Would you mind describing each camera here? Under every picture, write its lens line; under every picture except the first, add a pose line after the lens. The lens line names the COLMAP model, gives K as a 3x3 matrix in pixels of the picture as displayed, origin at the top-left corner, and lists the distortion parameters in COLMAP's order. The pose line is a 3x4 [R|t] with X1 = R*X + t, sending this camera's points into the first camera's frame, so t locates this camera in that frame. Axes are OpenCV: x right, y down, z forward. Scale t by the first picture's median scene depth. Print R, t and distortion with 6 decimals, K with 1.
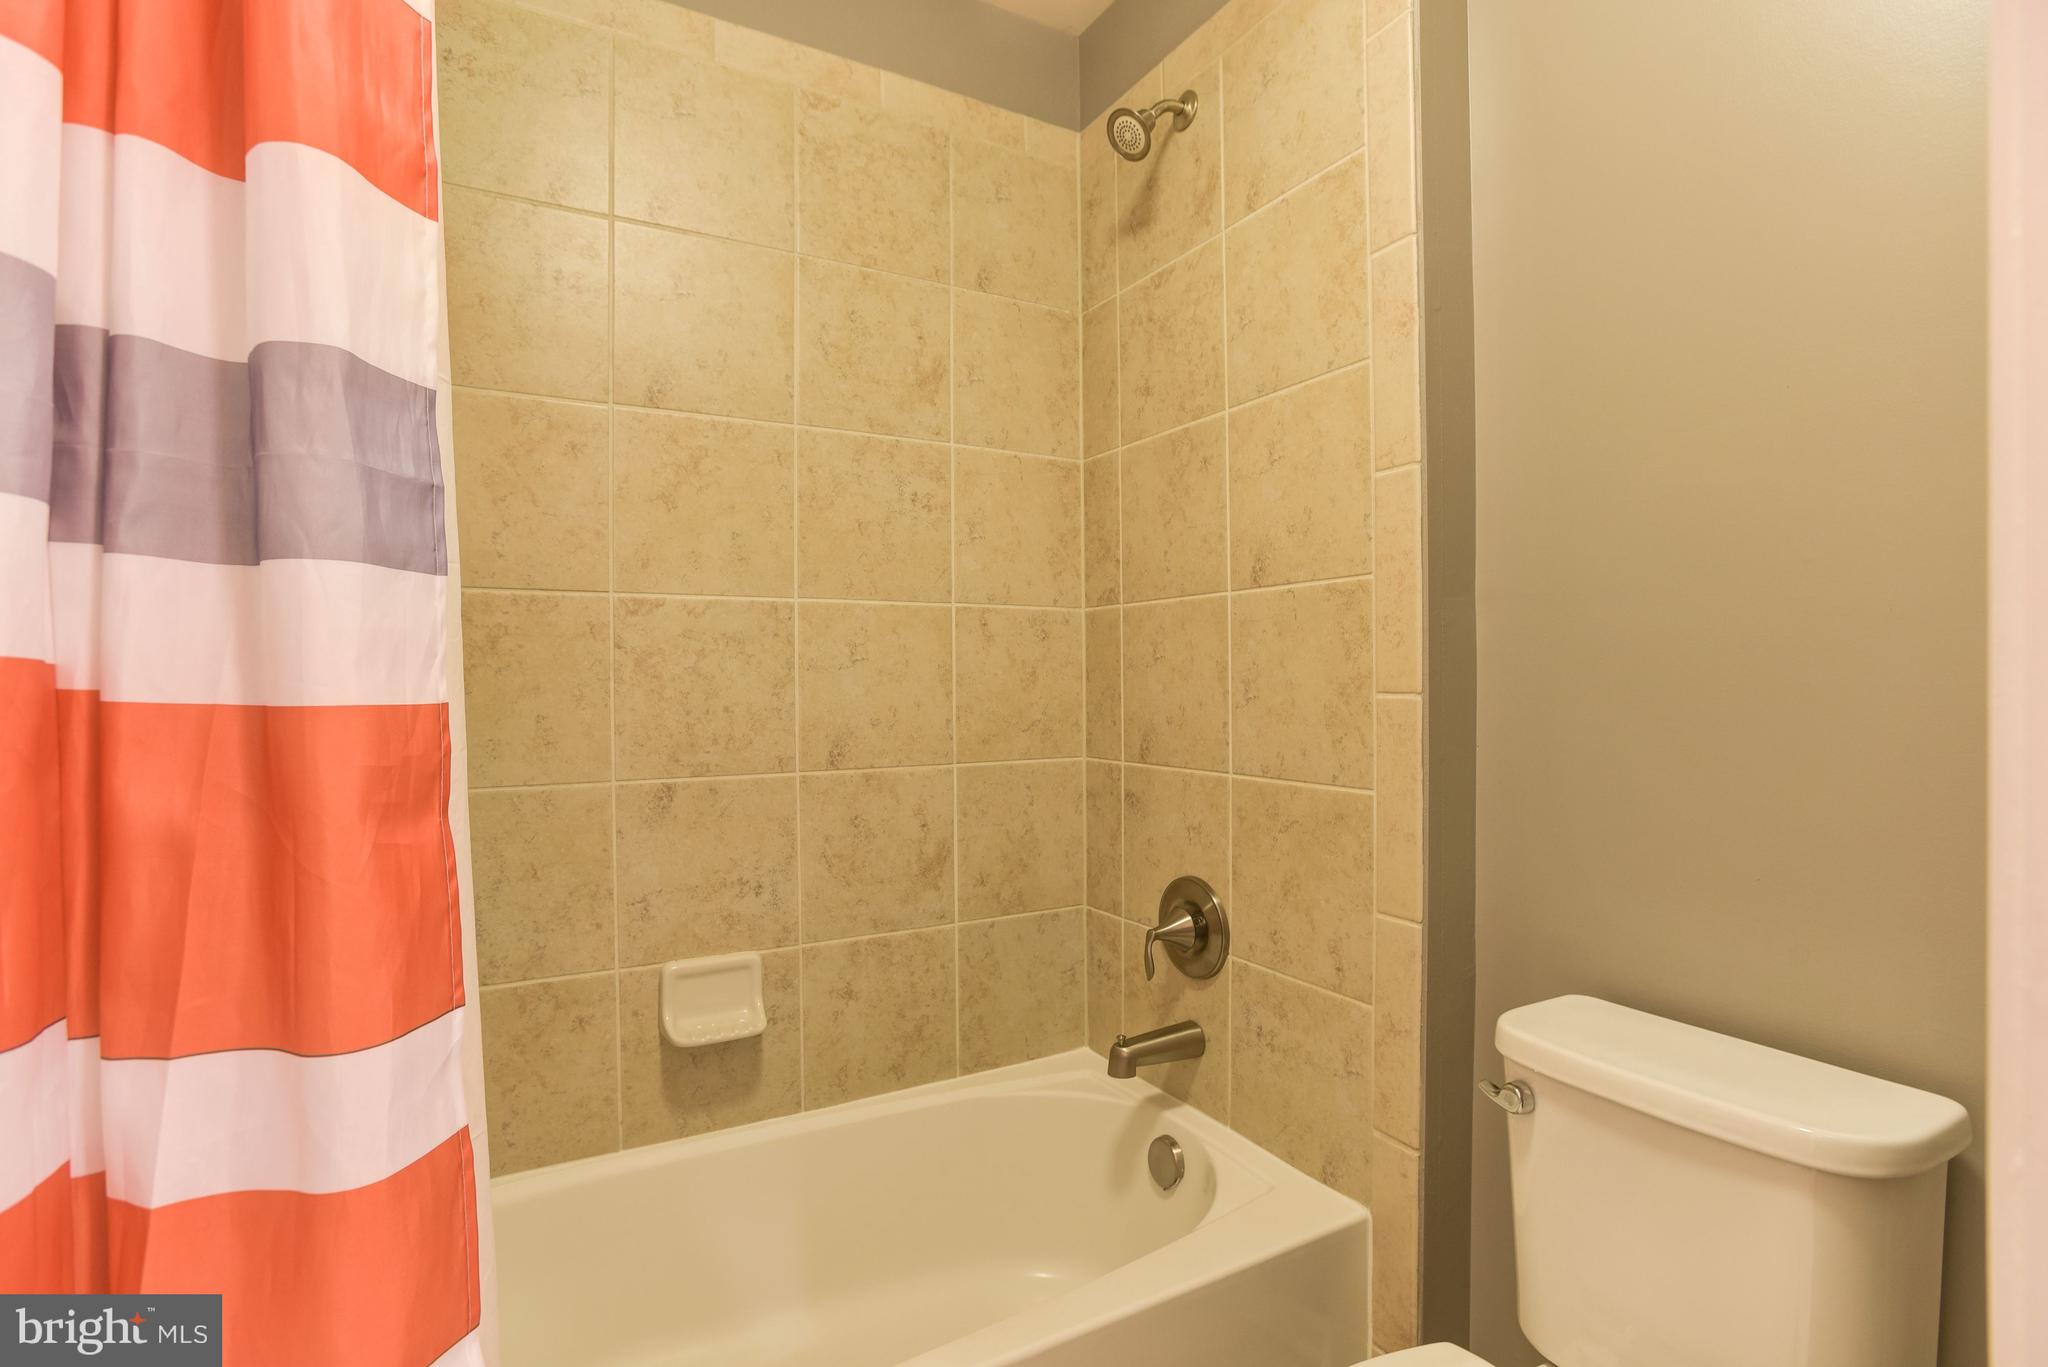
lens RADIAL K [[976.6, 0, 1012.6], [0, 976.6, 684.8], [0, 0, 1]] dist [-0.074802, 0.038133]
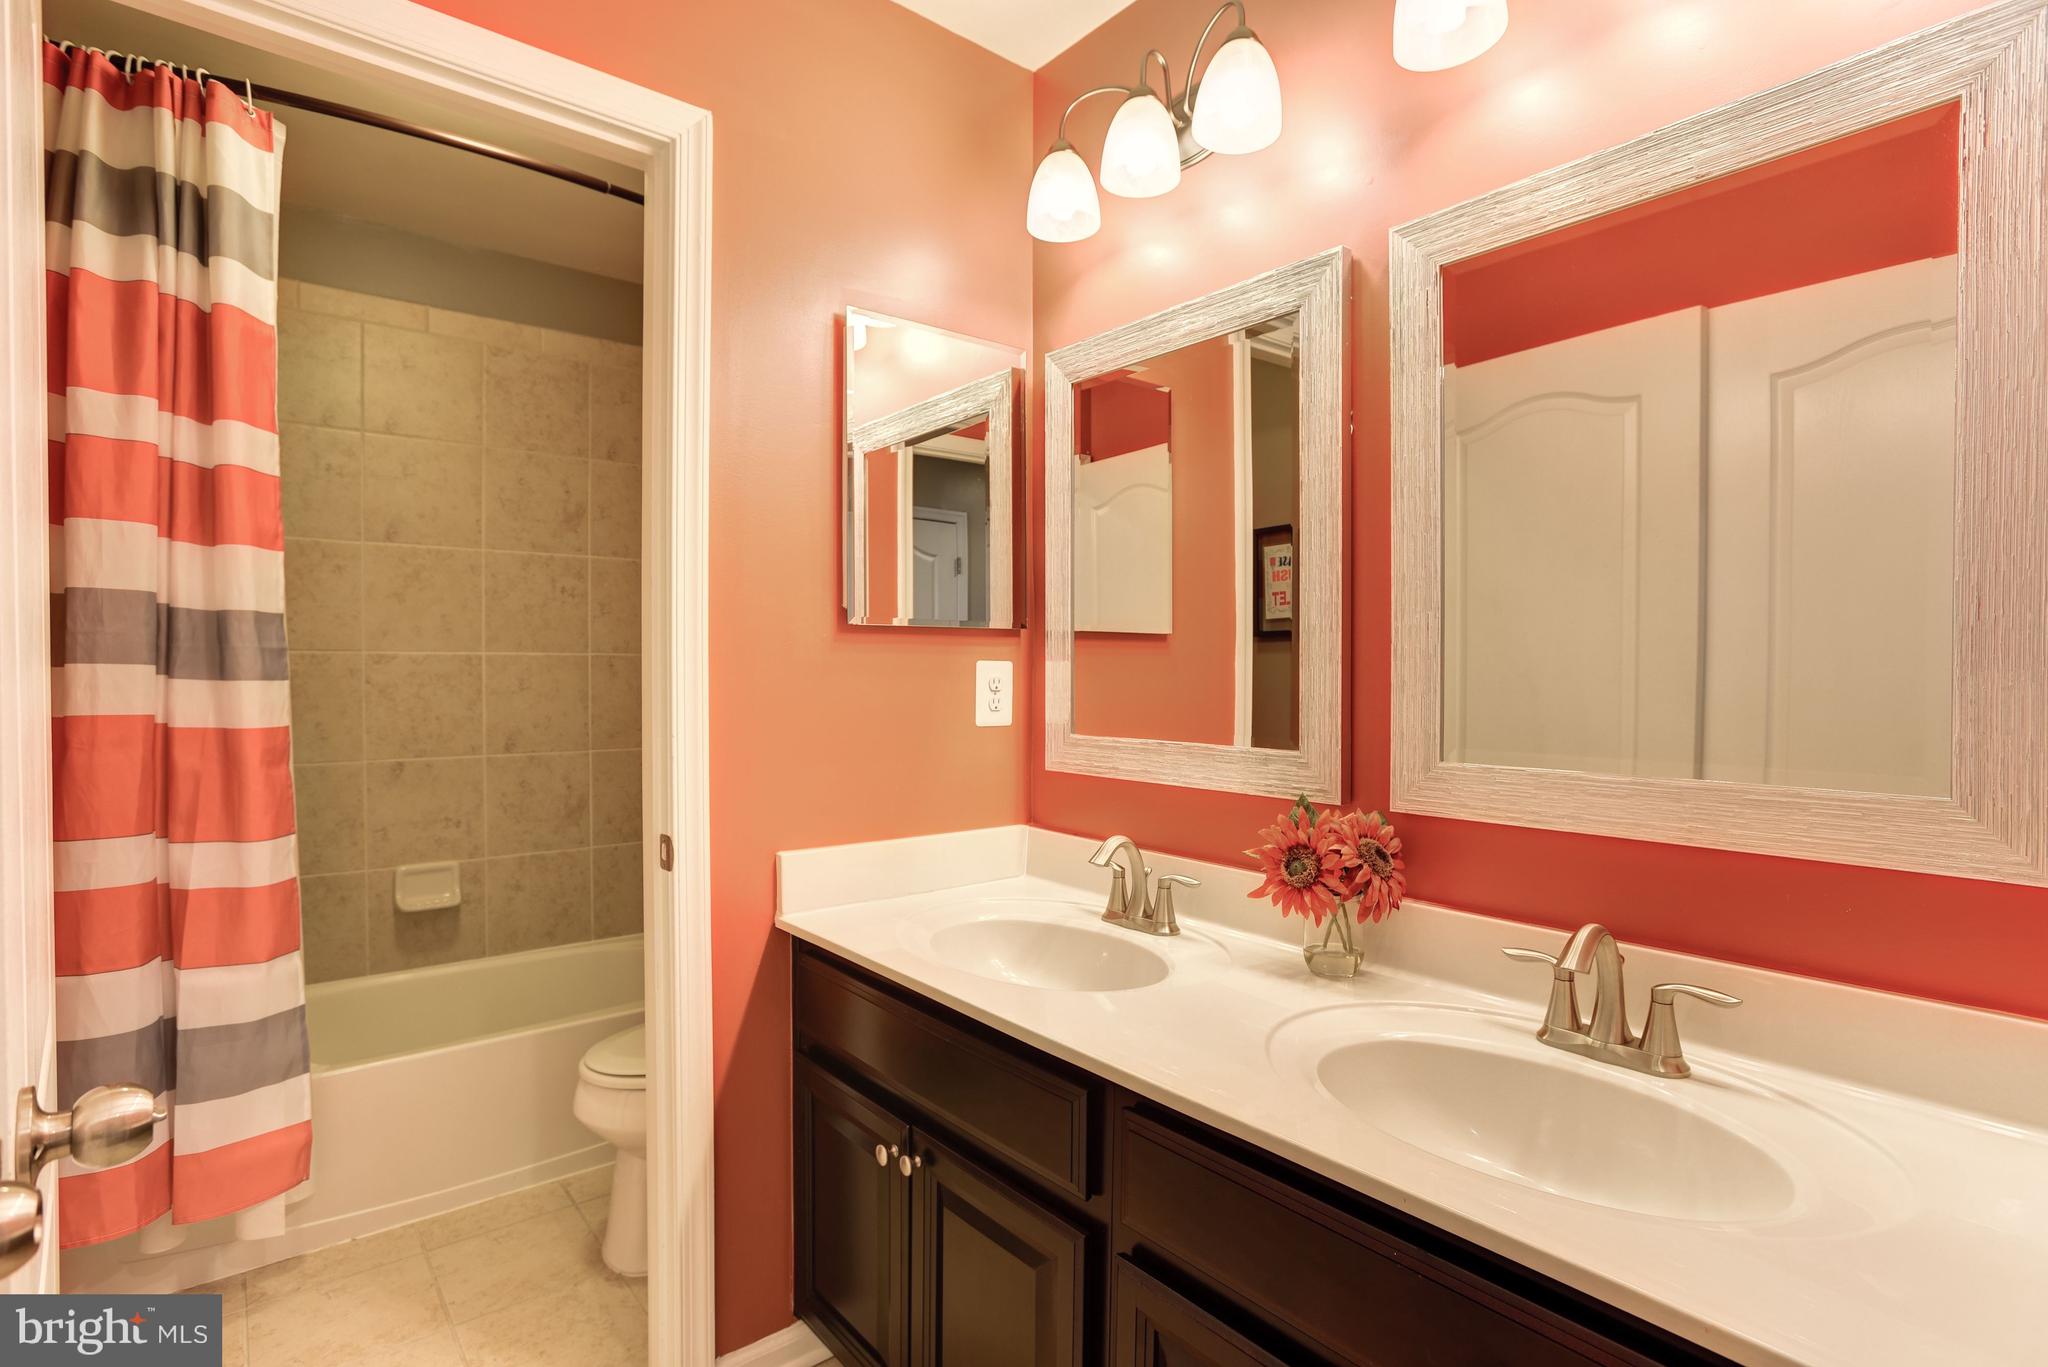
lens RADIAL K [[976.6, 0, 1012.6], [0, 976.6, 684.8], [0, 0, 1]] dist [-0.074802, 0.038133]
pose [[0.982296, 0.005863, 0.187246, 0.388005], [-0.007595, 0.999935, 0.008533, -0.056050], [-0.187184, -0.009804, 0.982276, -0.847516]]
